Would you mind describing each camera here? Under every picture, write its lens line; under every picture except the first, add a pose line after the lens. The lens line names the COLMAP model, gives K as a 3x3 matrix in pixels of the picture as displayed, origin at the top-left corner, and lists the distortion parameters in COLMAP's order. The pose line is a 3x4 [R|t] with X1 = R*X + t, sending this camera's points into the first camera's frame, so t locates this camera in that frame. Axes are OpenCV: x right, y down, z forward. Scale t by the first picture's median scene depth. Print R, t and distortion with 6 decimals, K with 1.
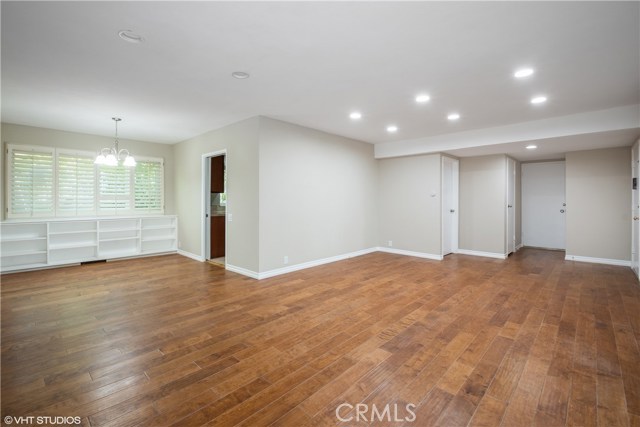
lens RADIAL K [[288.8, 0, 314.2], [0, 288.8, 199.3], [0, 0, 1]] dist [-0.002287, -0.000627]
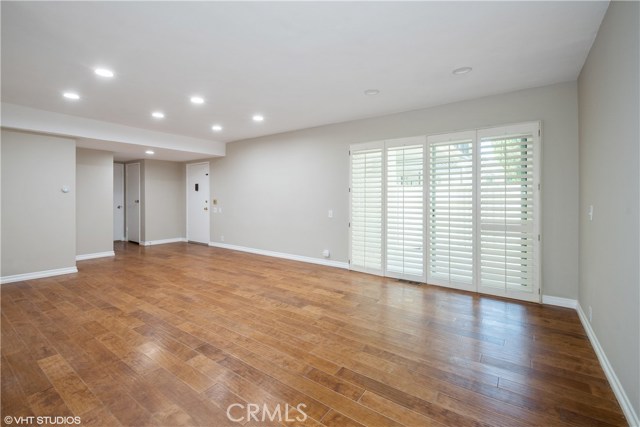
lens RADIAL K [[275.8, 0, 318.0], [0, 275.8, 197.7], [0, 0, 1]] dist [-0.000341, -0.000069]
pose [[-0.127741, -0.002341, 0.991805, -0.599501], [0.002985, 0.999992, 0.002744, 0.002692], [-0.991803, 0.003311, -0.127733, 0.626597]]
